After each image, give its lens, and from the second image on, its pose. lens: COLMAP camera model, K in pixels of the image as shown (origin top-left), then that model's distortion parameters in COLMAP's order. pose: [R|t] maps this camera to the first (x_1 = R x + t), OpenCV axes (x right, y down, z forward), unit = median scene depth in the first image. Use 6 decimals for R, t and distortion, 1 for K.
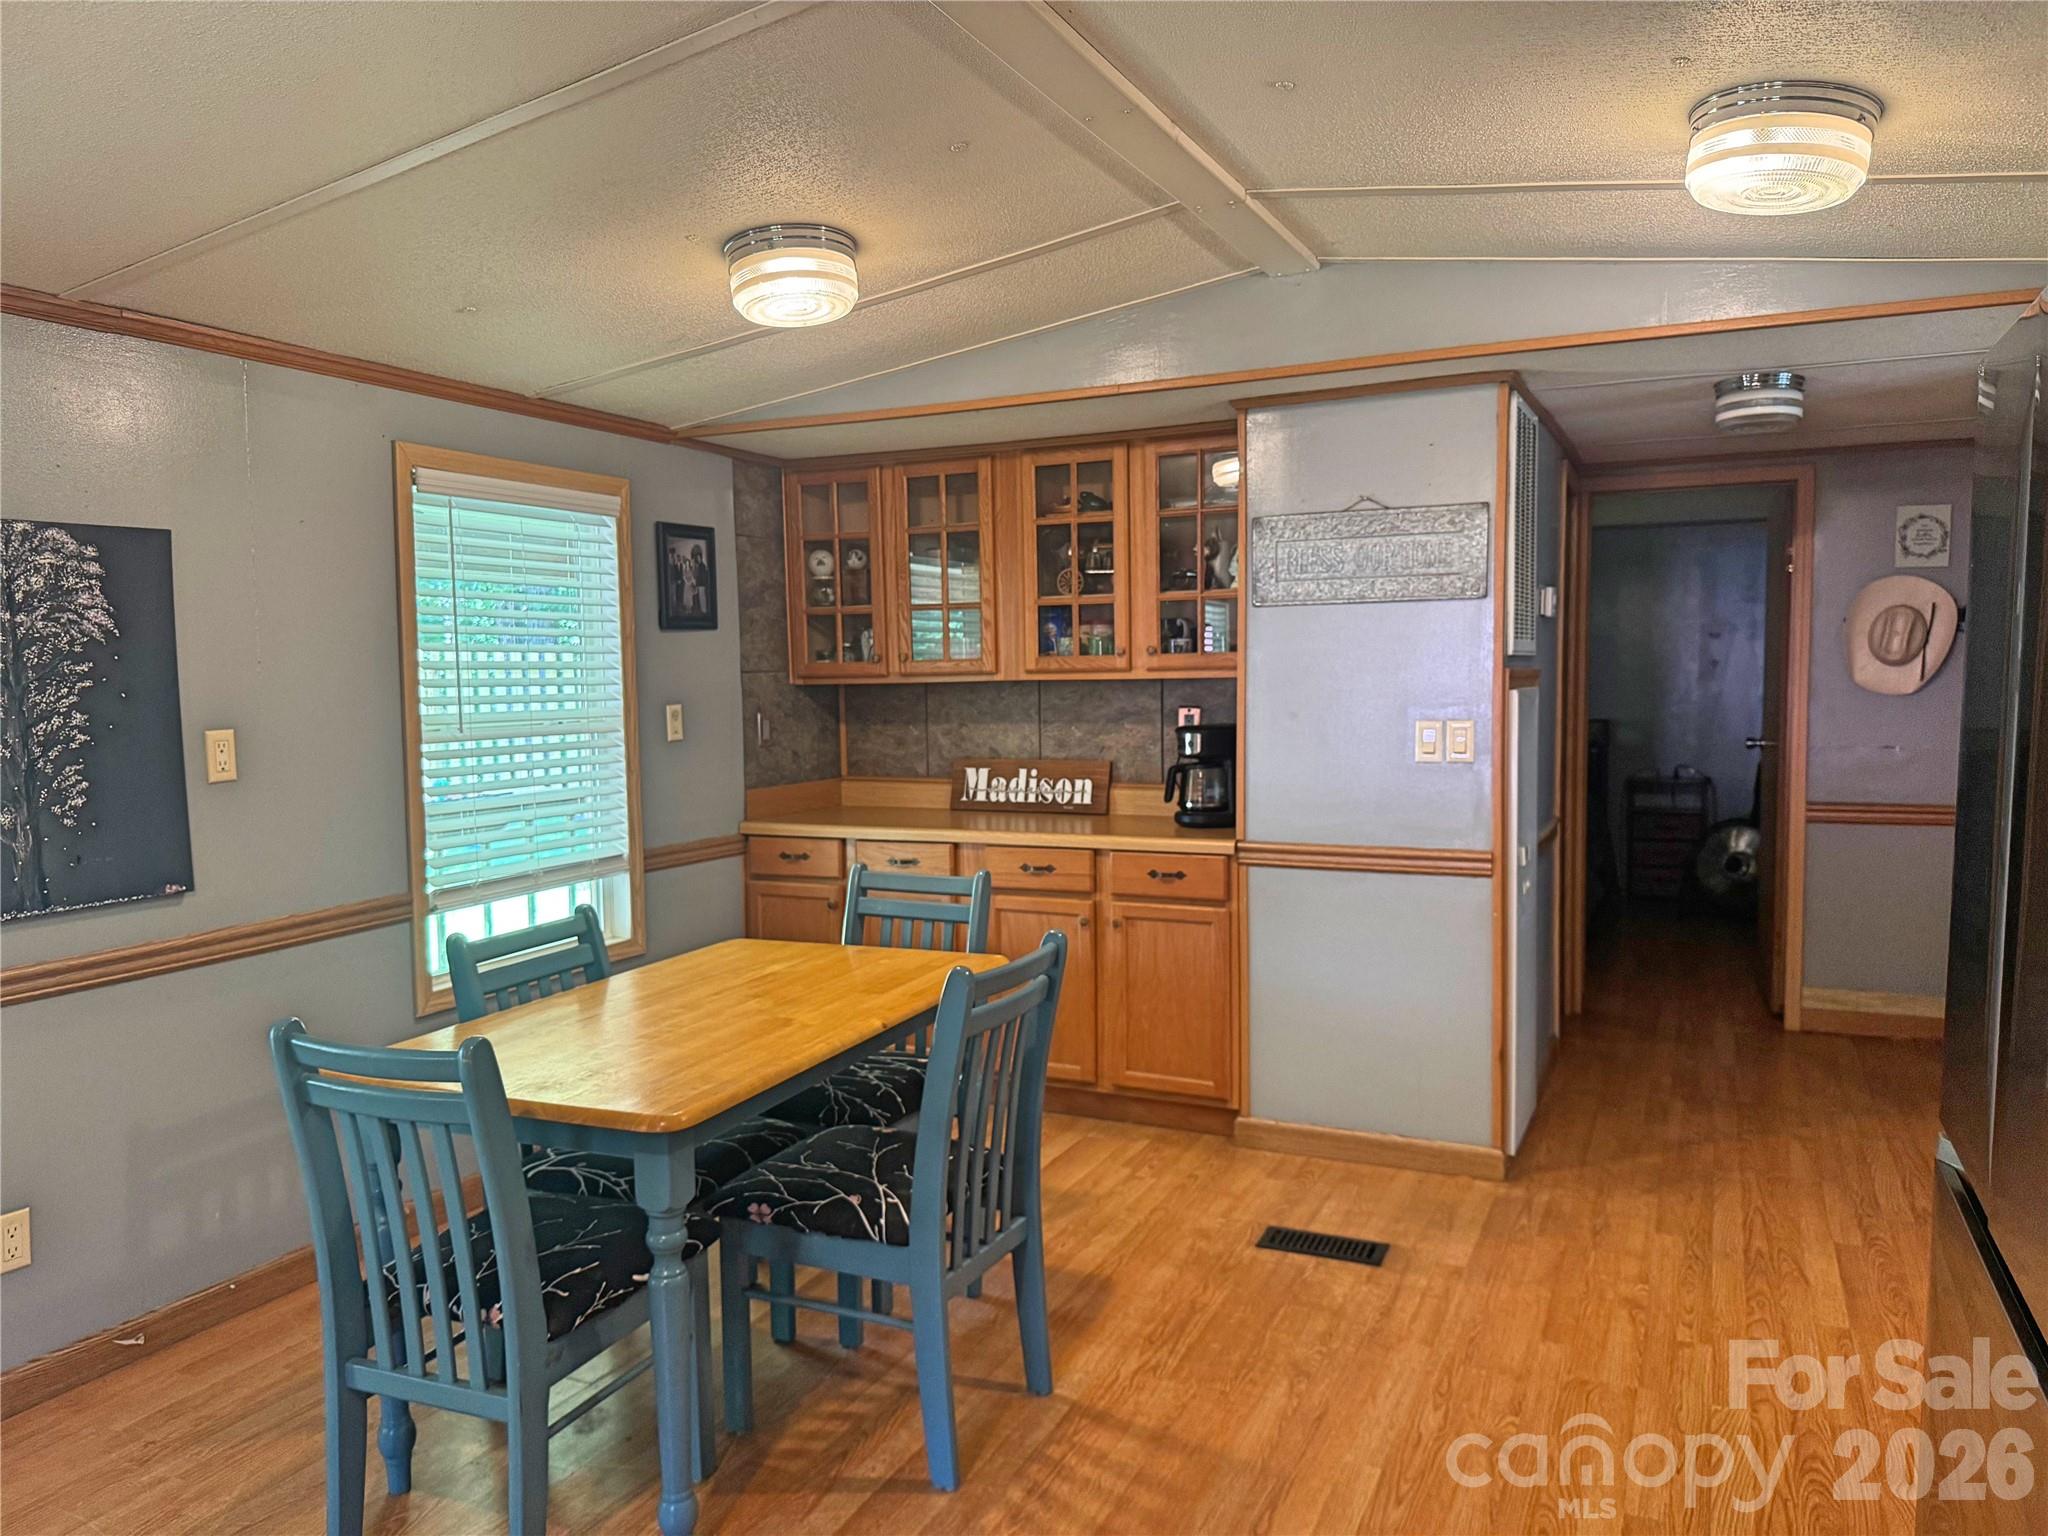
lens RADIAL K [[1434.0, 0, 1024.0], [0, 1434.0, 768.0], [0, 0, 1]] dist [0.105848, -0.172803]
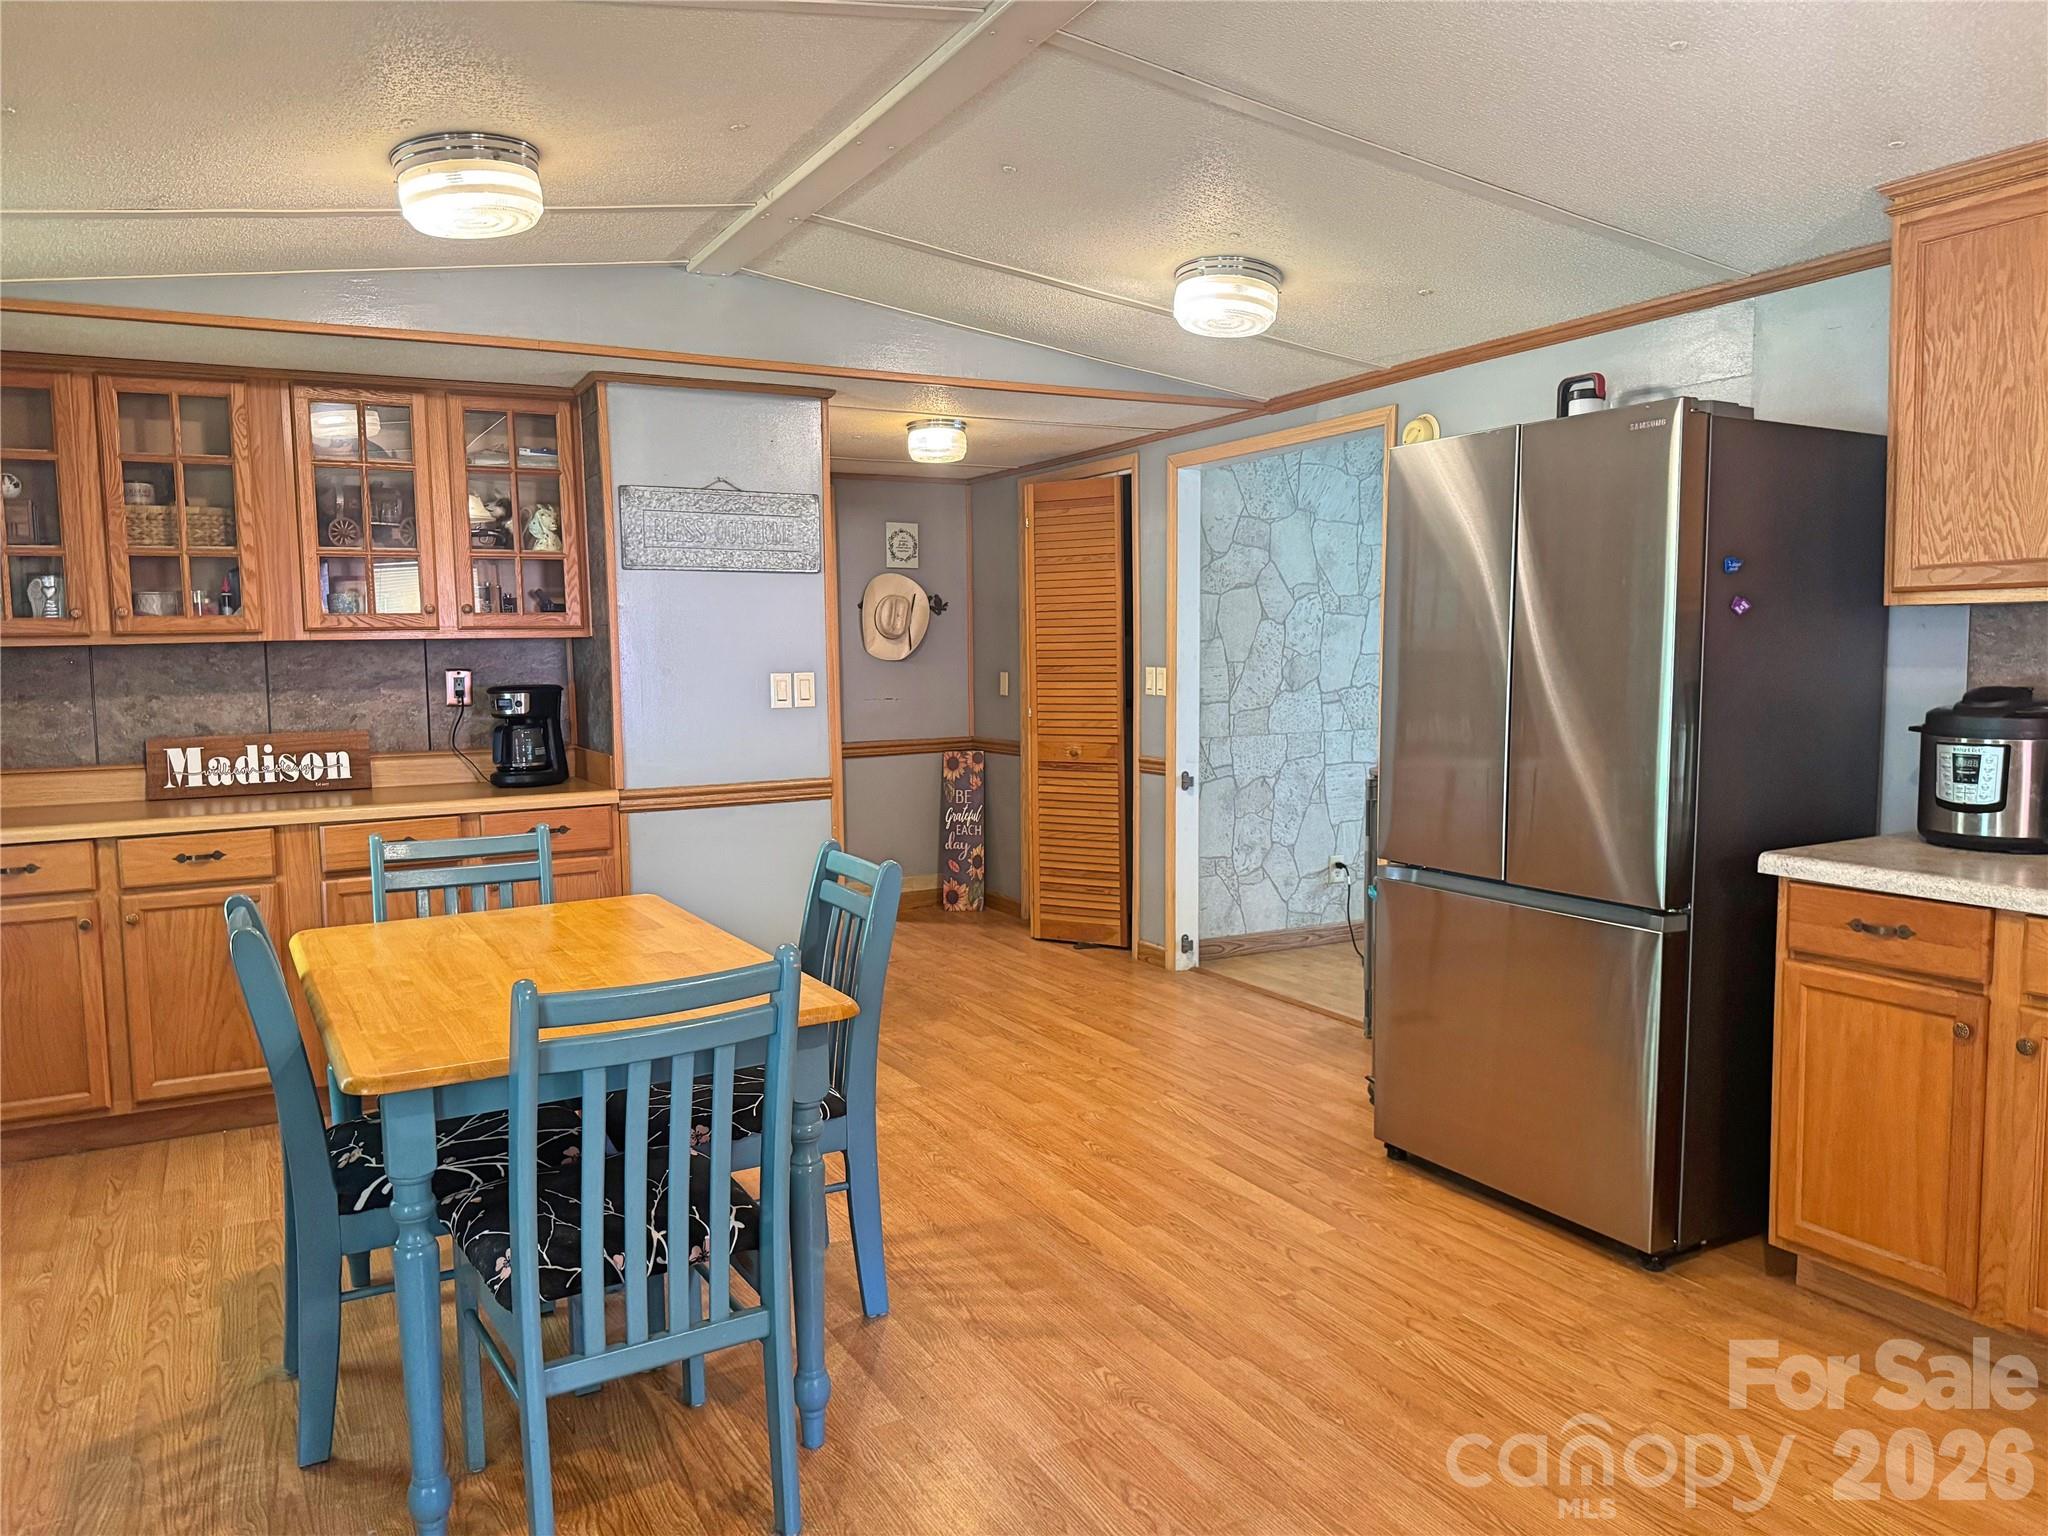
lens RADIAL K [[1434.0, 0, 1024.0], [0, 1434.0, 768.0], [0, 0, 1]] dist [0.105848, -0.172803]
pose [[0.586699, -0.063643, 0.807300, -0.447324], [0.063716, 0.997444, 0.032328, 0.015930], [-0.807294, 0.032472, 0.589255, 0.108232]]
